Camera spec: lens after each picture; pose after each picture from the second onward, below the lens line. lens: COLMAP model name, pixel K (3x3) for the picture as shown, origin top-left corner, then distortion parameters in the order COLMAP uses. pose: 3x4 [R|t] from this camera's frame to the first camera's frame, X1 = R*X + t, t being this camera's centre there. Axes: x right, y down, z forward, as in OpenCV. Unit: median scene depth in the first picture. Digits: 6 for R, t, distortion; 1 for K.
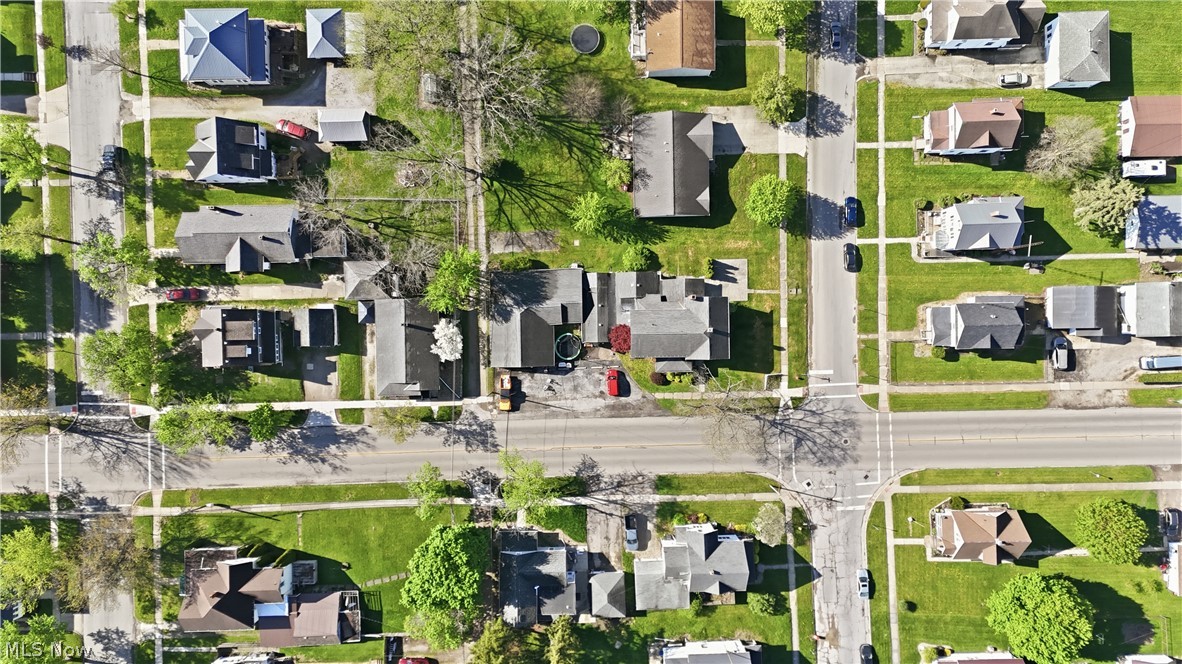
lens RADIAL K [[848.1, 0, 590.5], [0, 848.1, 331.4], [0, 0, 1]] dist [0.003385, 0.000426]
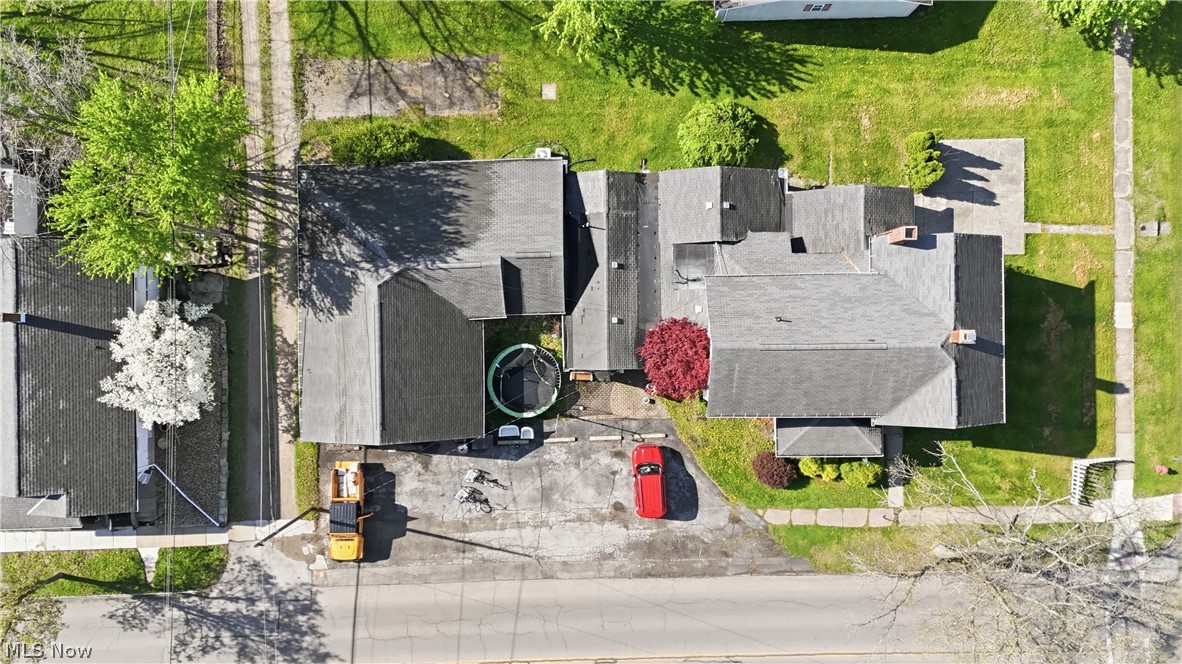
lens RADIAL K [[848.1, 0, 591.7], [0, 848.1, 332.7], [0, 0, 1]] dist [0.003385, 0.000426]
pose [[0.999977, 0.002701, -0.006147, 0.003988], [-0.002686, 0.999993, 0.002500, -0.003462], [0.006154, -0.002484, 0.999978, 0.642070]]
